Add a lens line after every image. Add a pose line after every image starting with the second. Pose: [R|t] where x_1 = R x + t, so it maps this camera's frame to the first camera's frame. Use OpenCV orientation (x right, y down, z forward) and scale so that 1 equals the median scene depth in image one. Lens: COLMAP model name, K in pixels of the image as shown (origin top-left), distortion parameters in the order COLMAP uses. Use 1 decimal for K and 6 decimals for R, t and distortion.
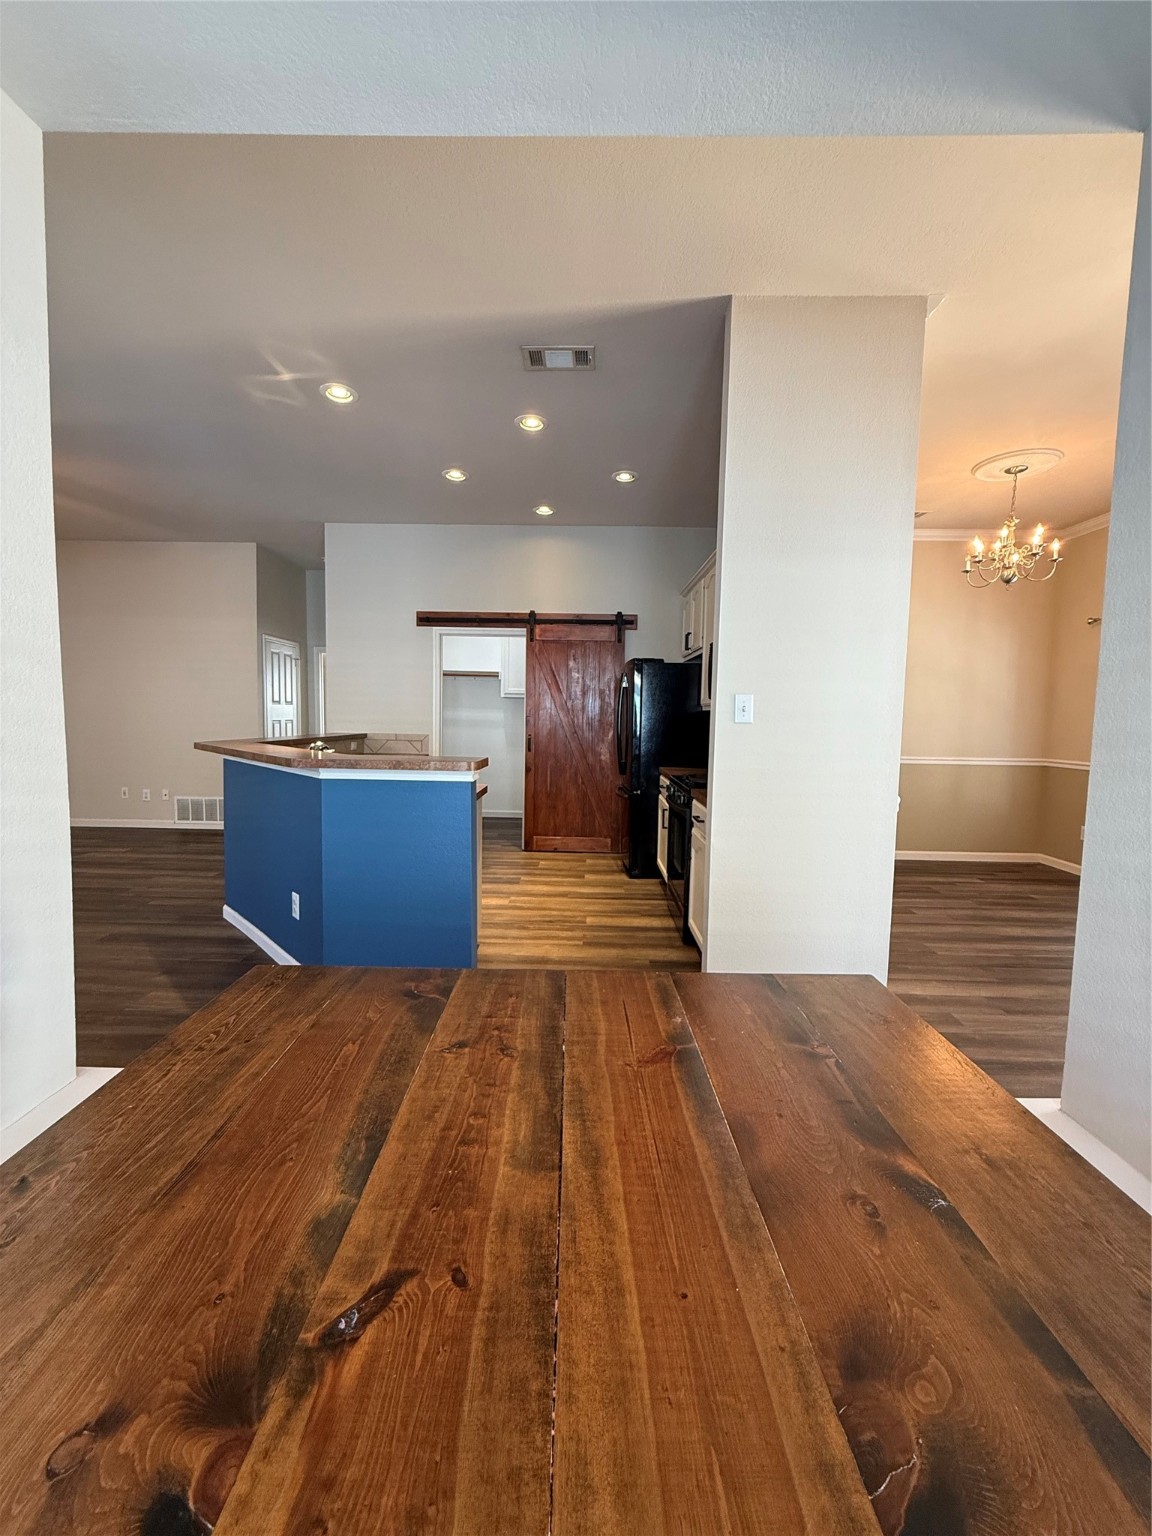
lens RADIAL K [[611.0, 0, 577.0], [0, 611.0, 763.9], [0, 0, 1]] dist [-0.000613, 0.000579]
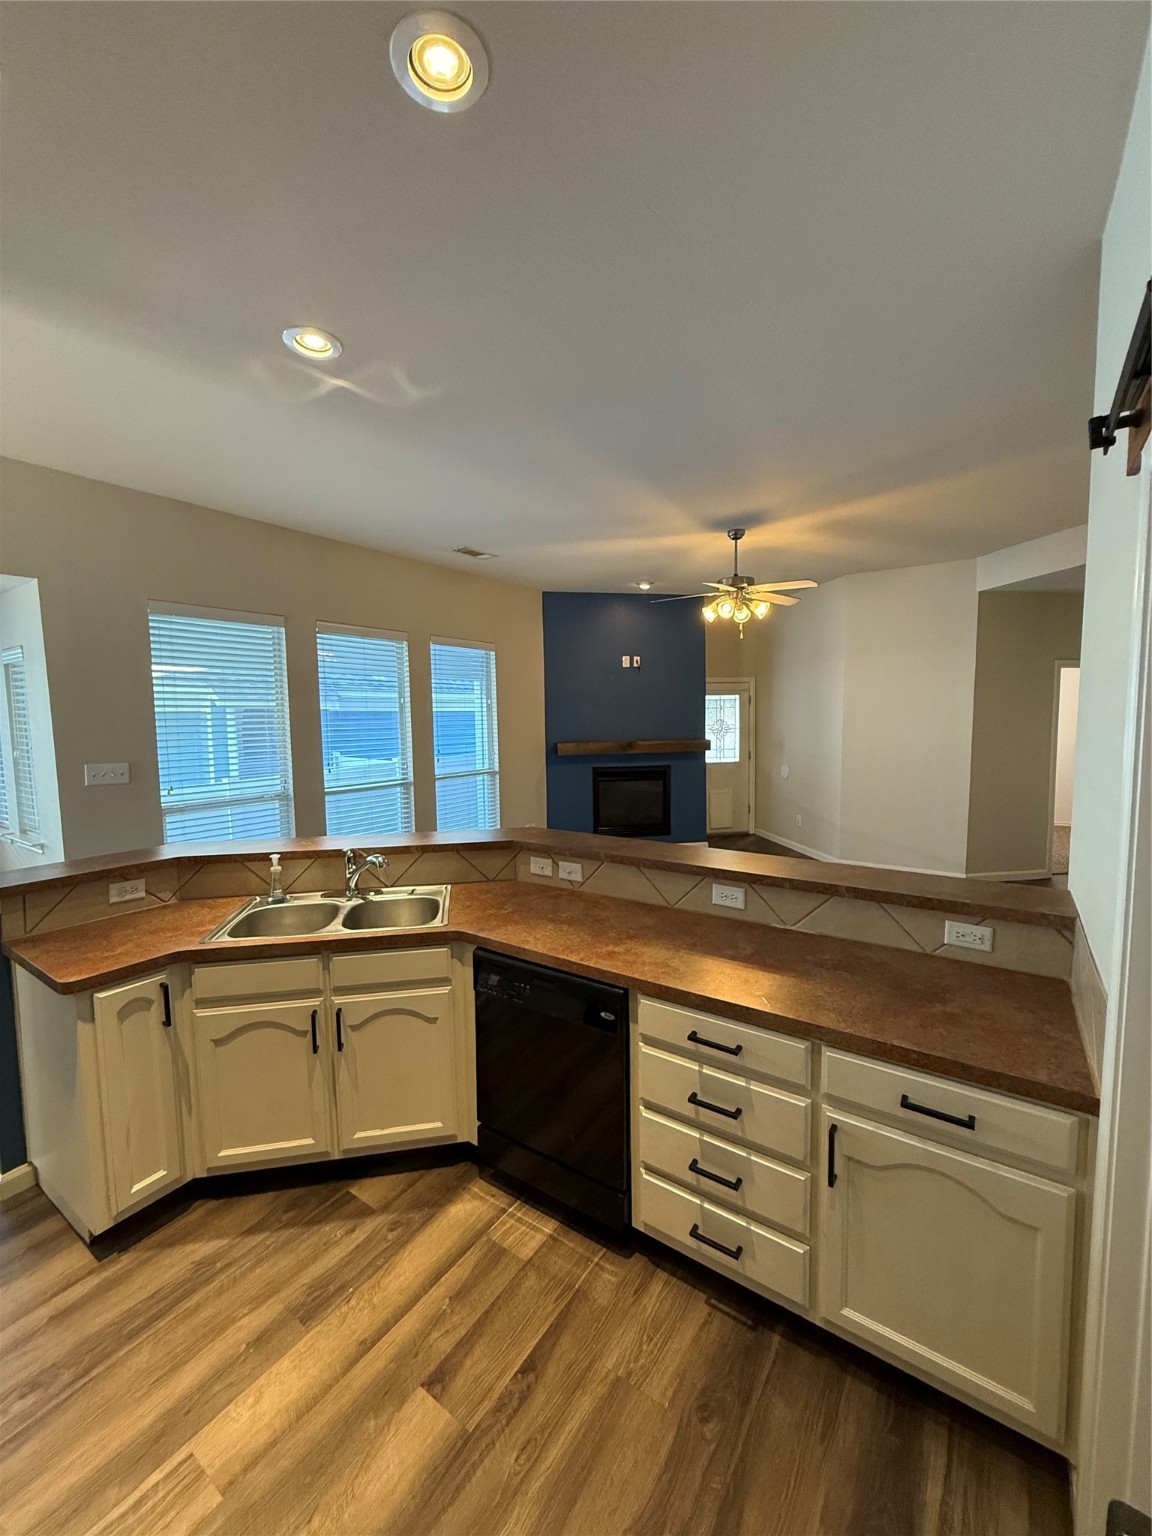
lens RADIAL K [[611.0, 0, 577.0], [0, 611.0, 763.9], [0, 0, 1]] dist [-0.000613, 0.000579]
pose [[-0.559576, 0.057670, -0.826770, 0.017230], [-0.057758, 0.992437, 0.108318, -0.141945], [0.826764, 0.108365, -0.552013, 0.983213]]
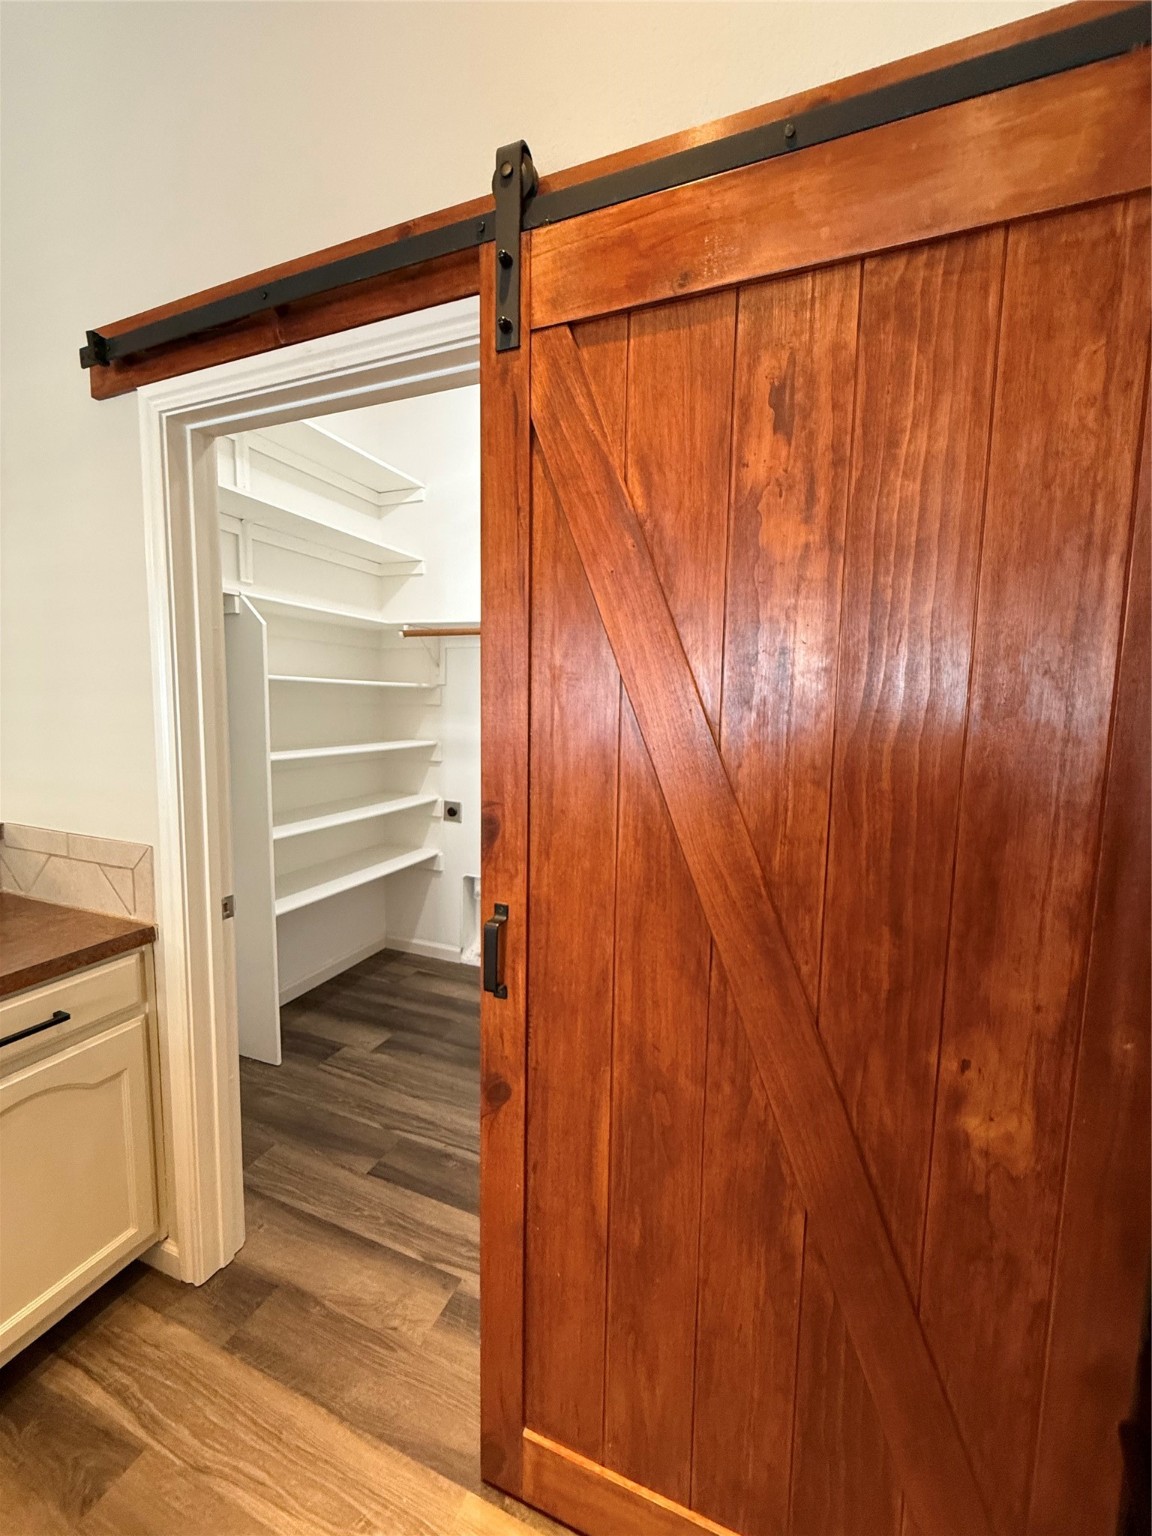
lens RADIAL K [[611.0, 0, 577.0], [0, 611.0, 763.9], [0, 0, 1]] dist [-0.000613, 0.000579]
pose [[0.932802, 0.034435, -0.358741, 0.004950], [-0.027618, 0.999328, 0.024113, -0.094412], [0.359331, -0.012585, 0.933126, 0.853906]]
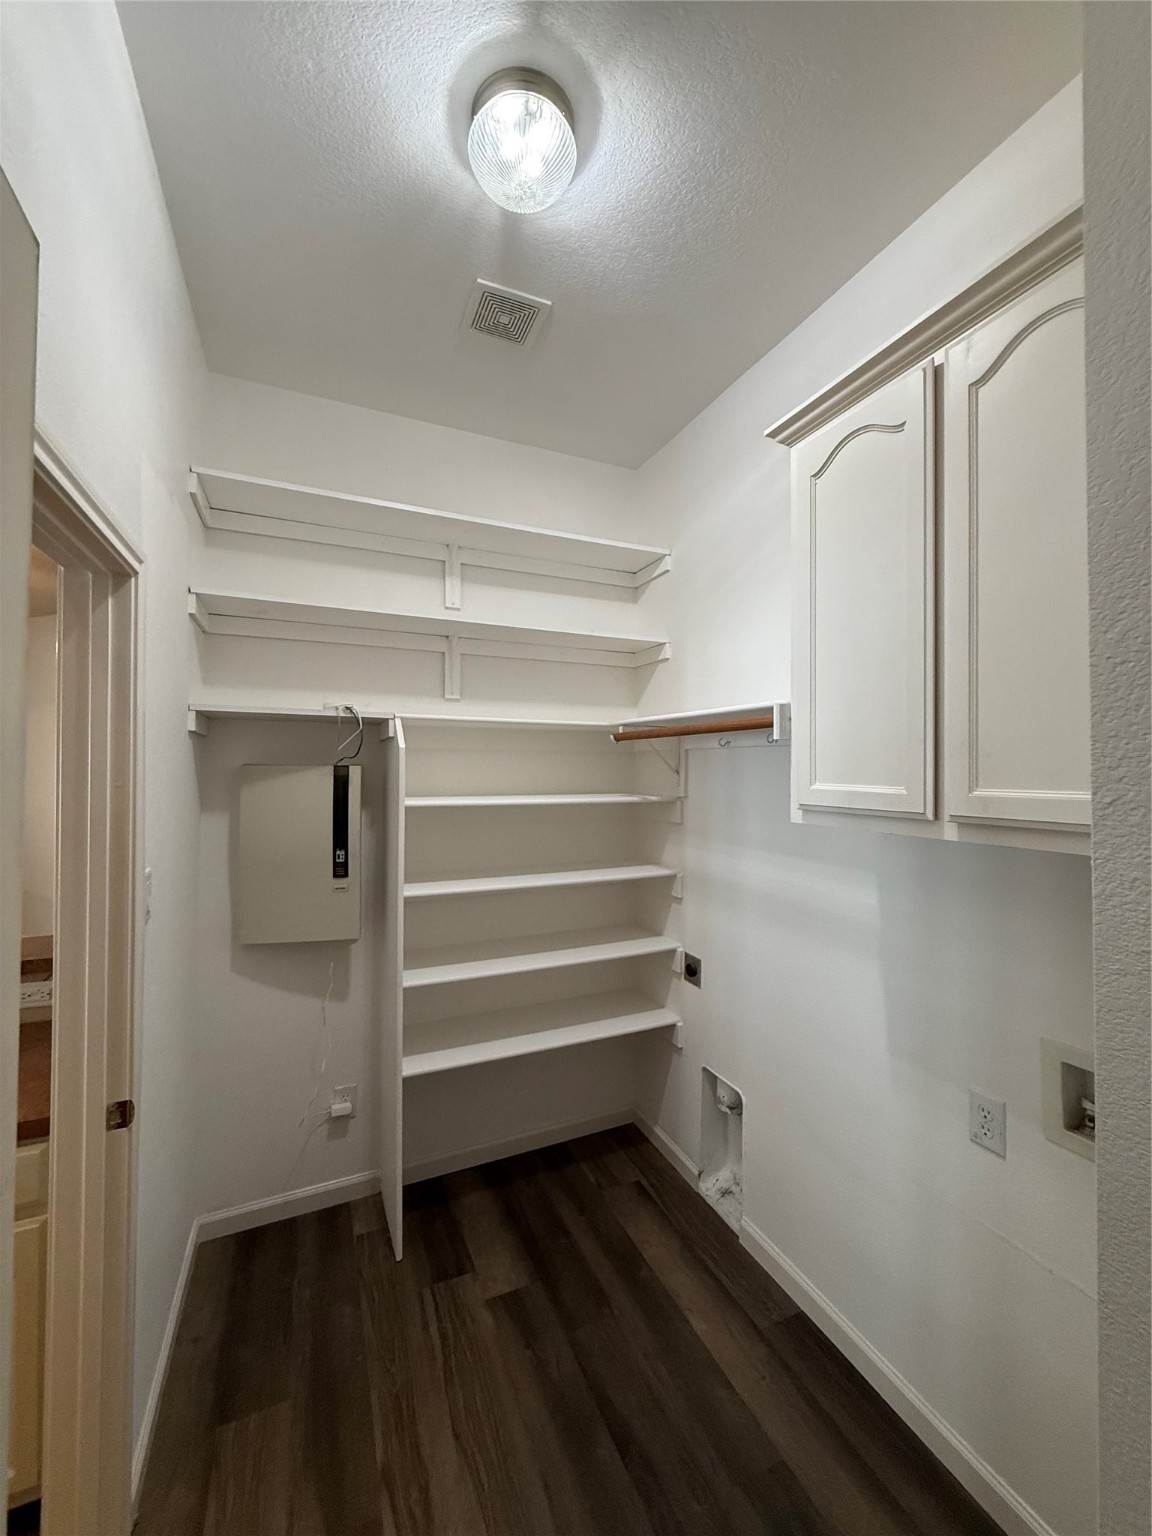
lens RADIAL K [[611.0, 0, 577.0], [0, 611.0, 763.9], [0, 0, 1]] dist [-0.000613, 0.000579]
pose [[0.422150, -0.024312, -0.906200, 0.042221], [-0.065221, 0.996235, -0.057111, -0.144976], [0.904177, 0.083213, 0.418975, 1.090174]]
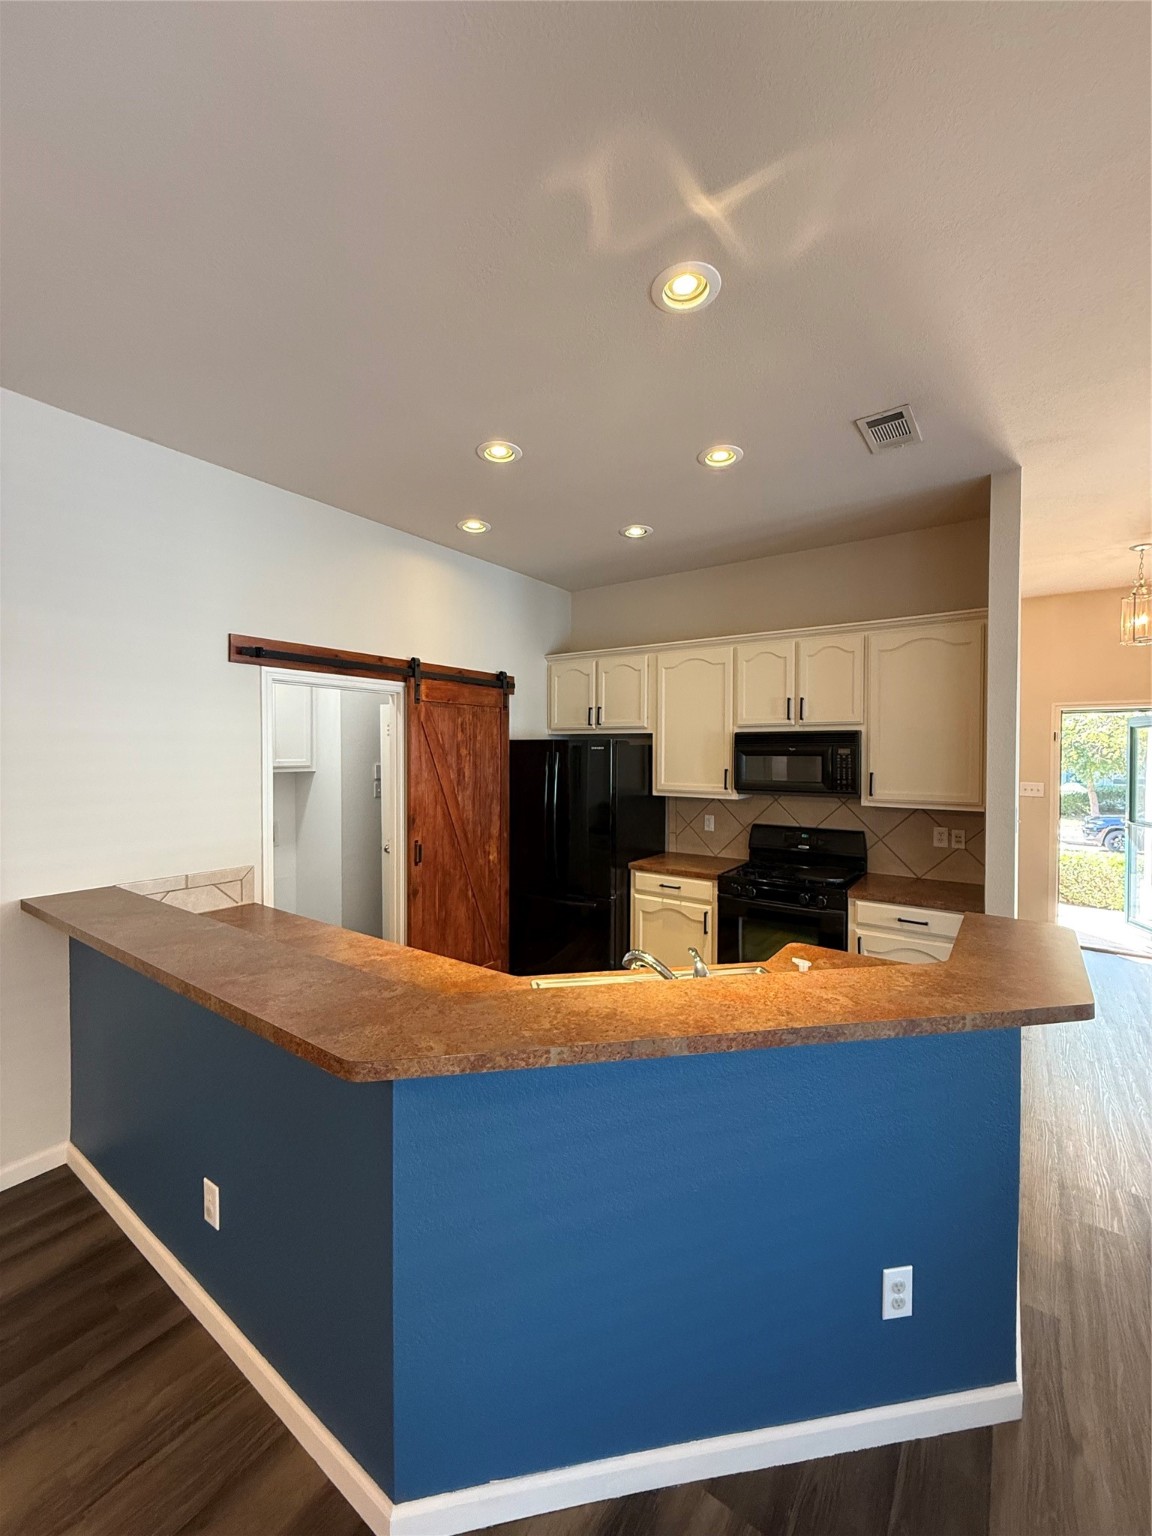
lens RADIAL K [[611.0, 0, 577.0], [0, 611.0, 763.9], [0, 0, 1]] dist [-0.000613, 0.000579]
pose [[0.571195, -0.031686, 0.820202, -0.529821], [0.068422, 0.997615, -0.009109, -0.115163], [-0.817957, 0.061323, 0.572001, 0.473080]]
